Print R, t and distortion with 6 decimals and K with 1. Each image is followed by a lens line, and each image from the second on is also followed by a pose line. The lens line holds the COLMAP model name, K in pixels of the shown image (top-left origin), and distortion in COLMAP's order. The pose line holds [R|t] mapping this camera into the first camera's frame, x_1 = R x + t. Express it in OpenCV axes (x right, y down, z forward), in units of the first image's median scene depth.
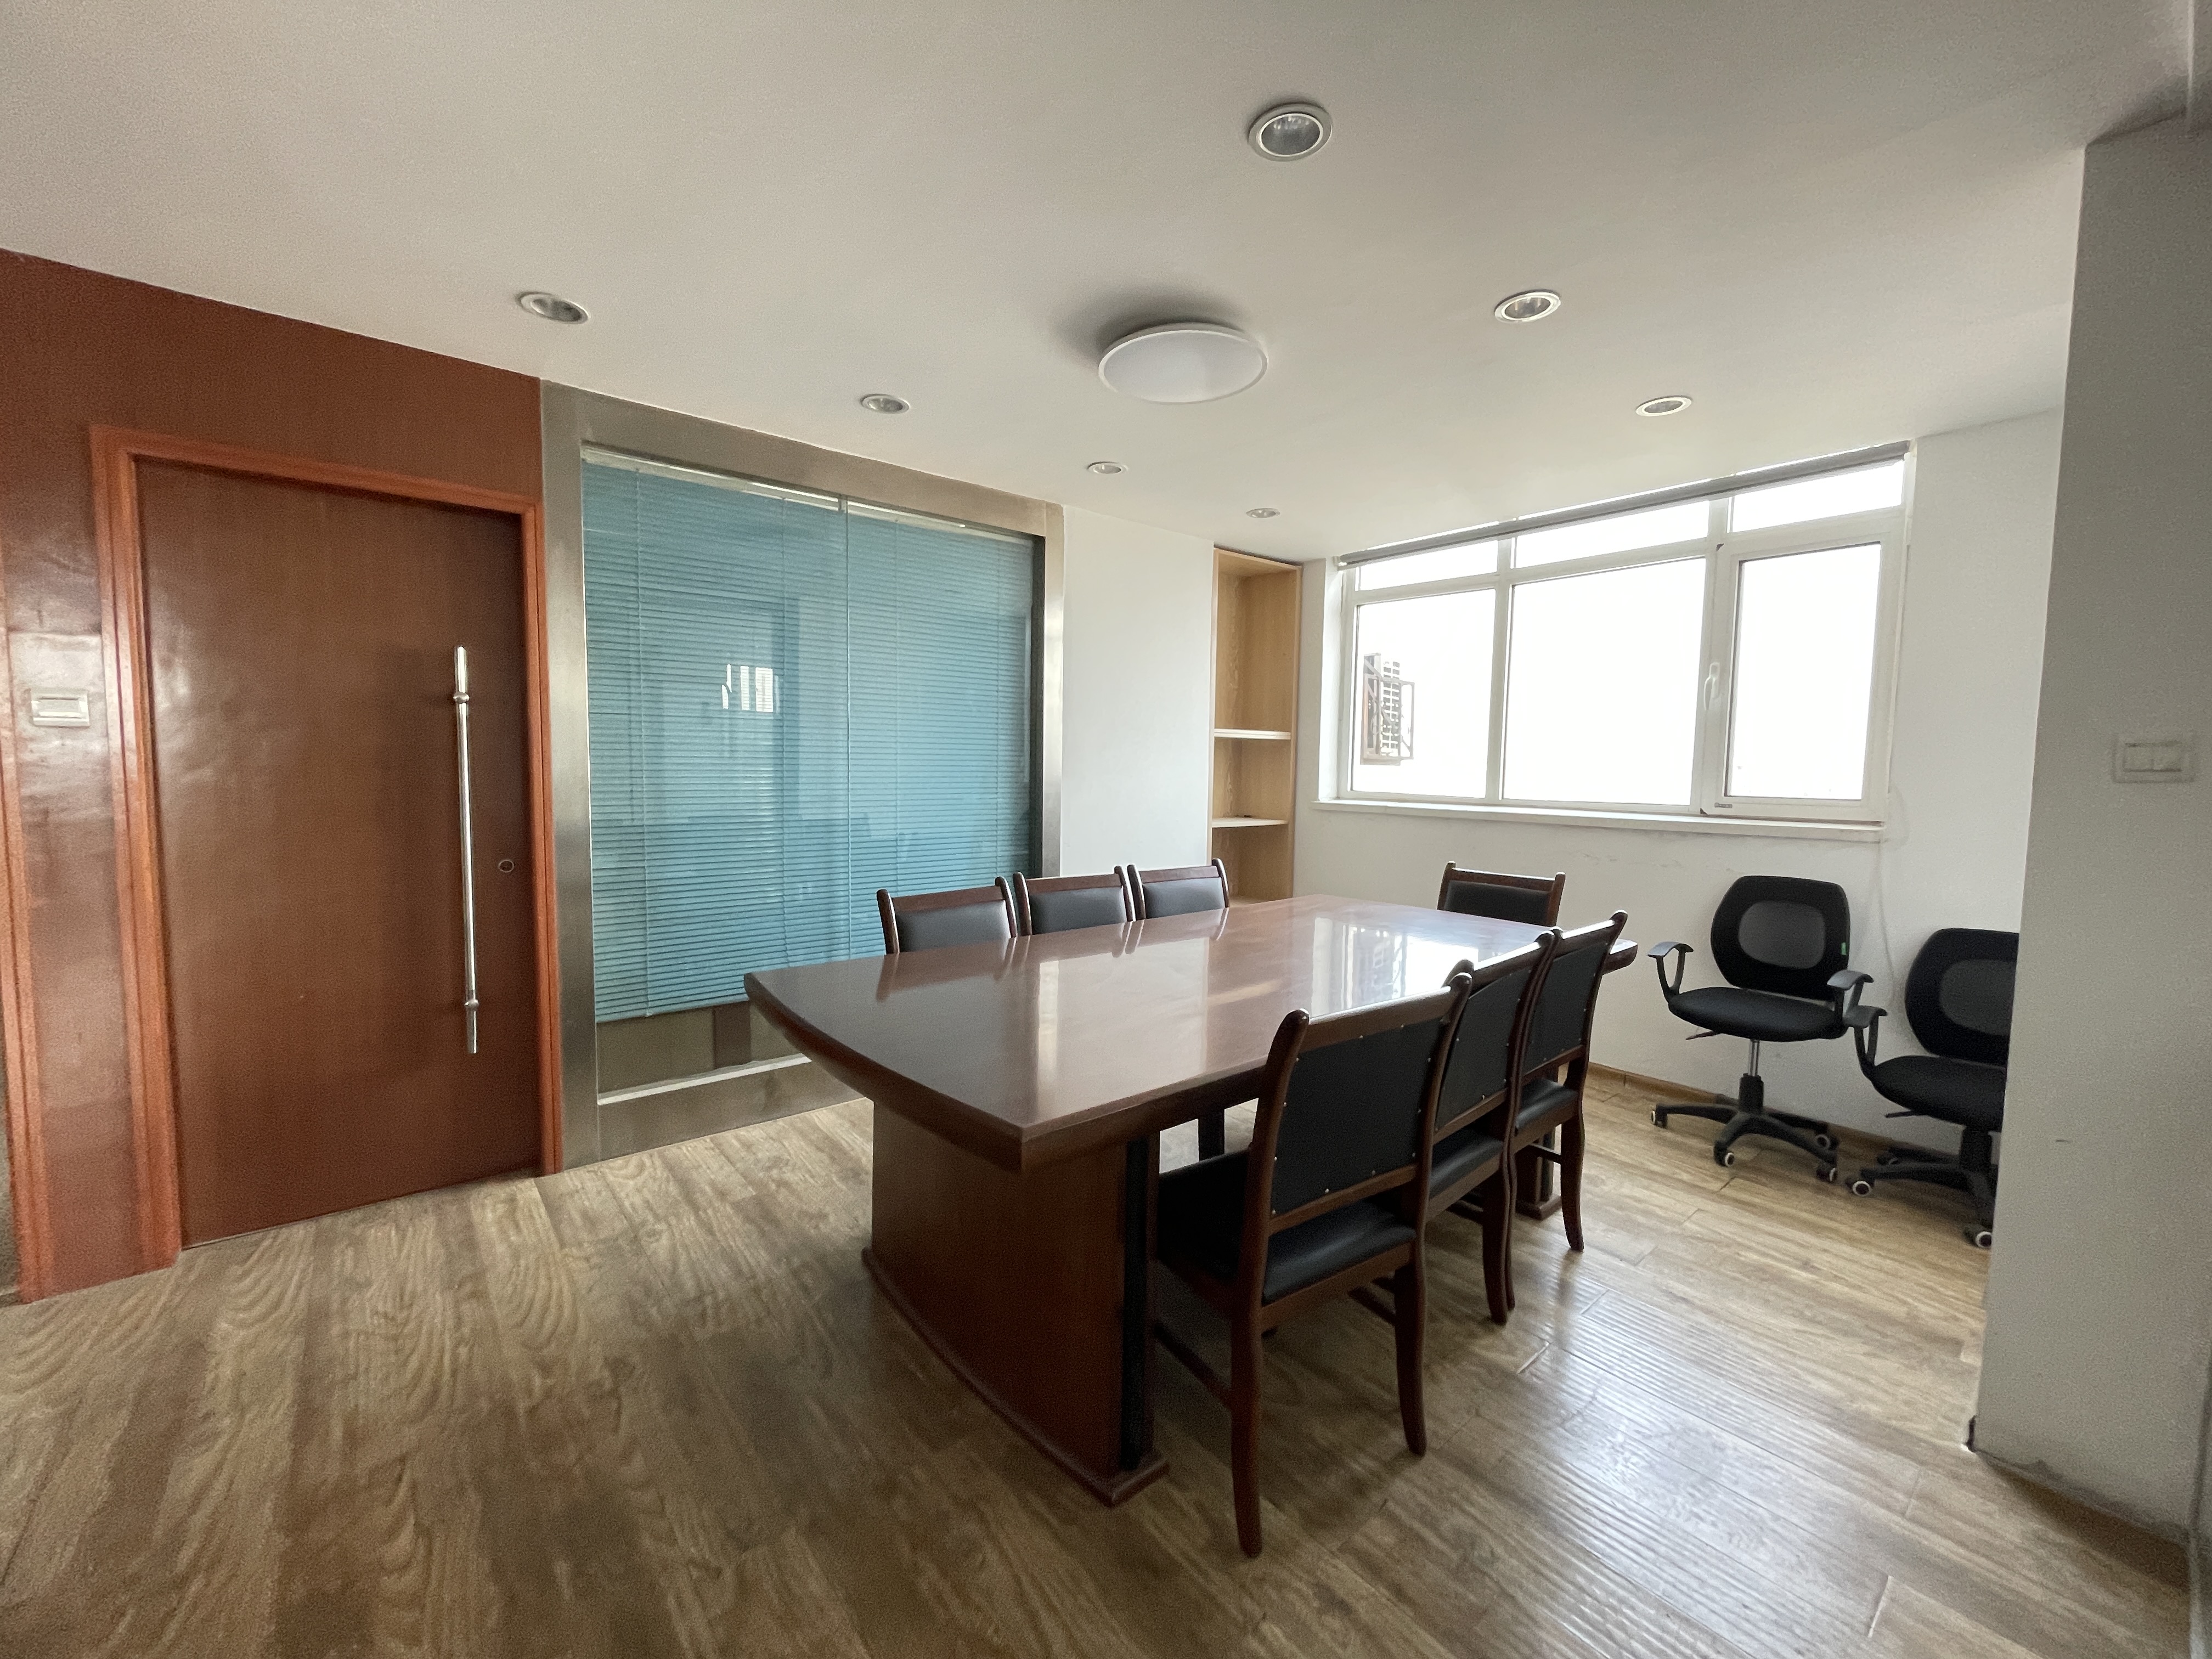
lens RADIAL K [[879.6, 0, 1085.2], [0, 879.6, 824.0], [0, 0, 1]] dist [-0.002493, -0.000189]
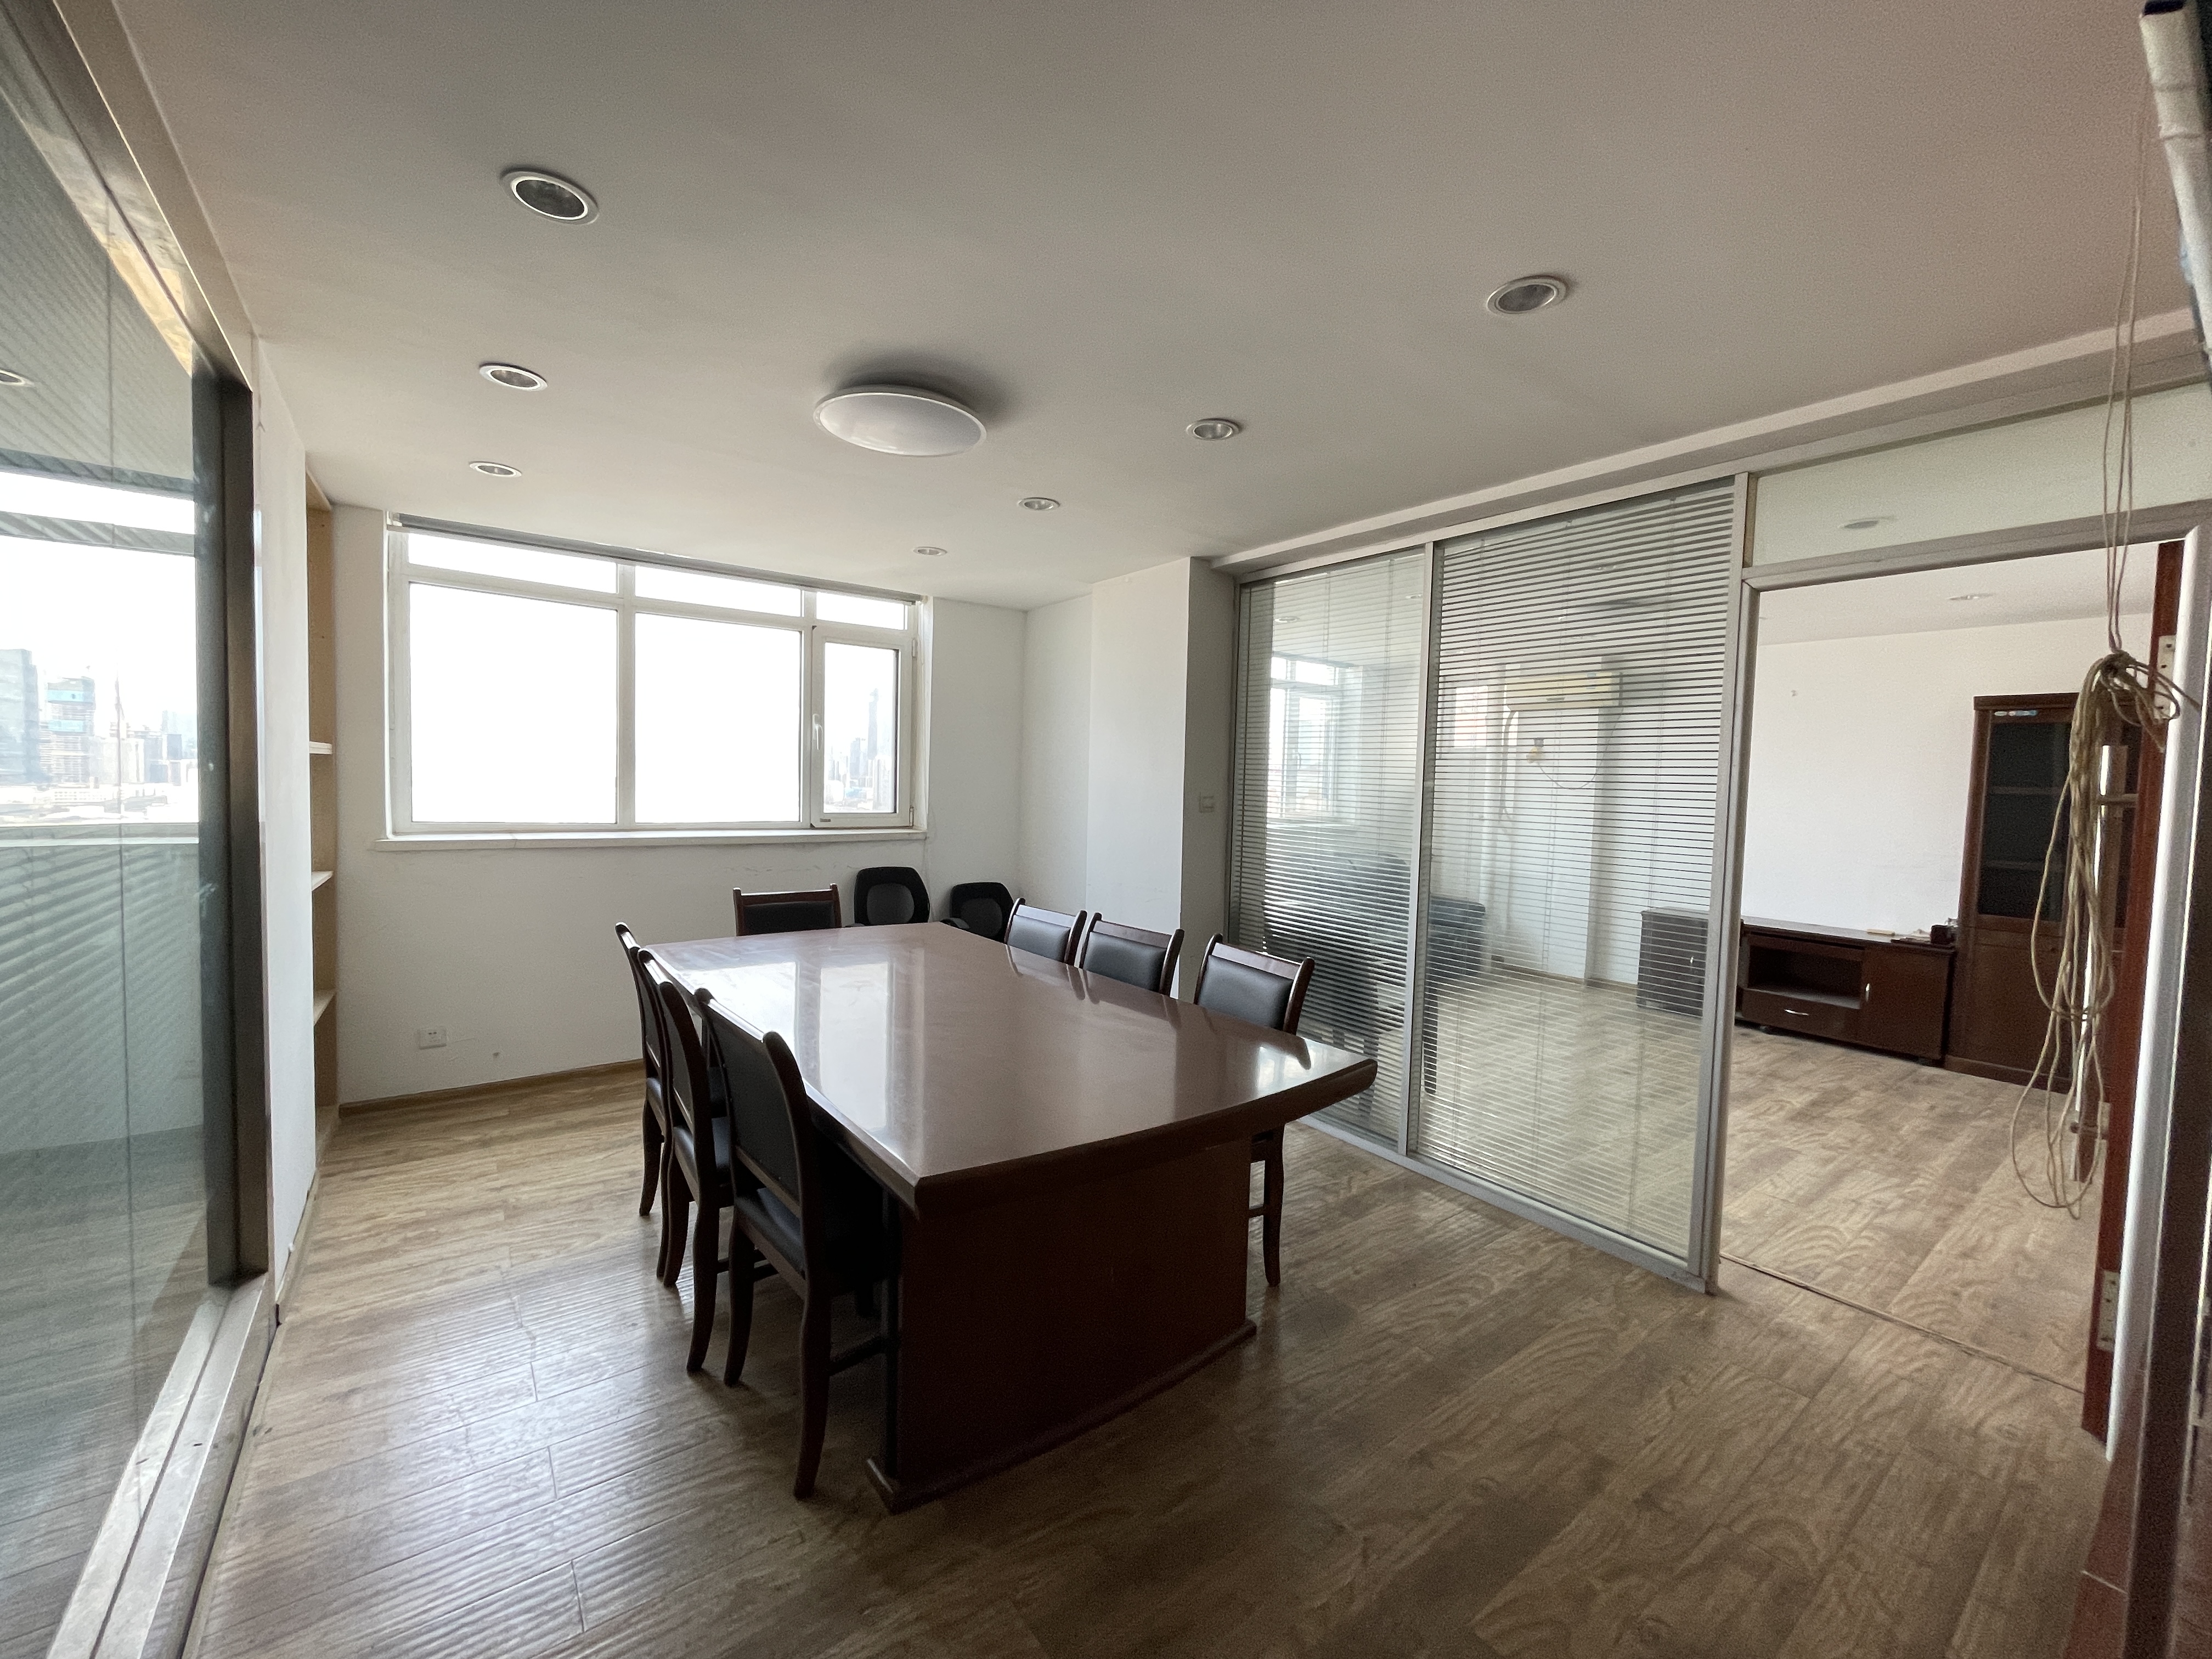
lens RADIAL K [[879.6, 0, 1085.2], [0, 879.6, 824.0], [0, 0, 1]] dist [-0.002493, -0.000189]
pose [[0.084934, -0.058082, 0.994692, -0.581852], [0.044691, 0.997517, 0.054430, -0.071984], [-0.995384, 0.039831, 0.087319, 0.484851]]
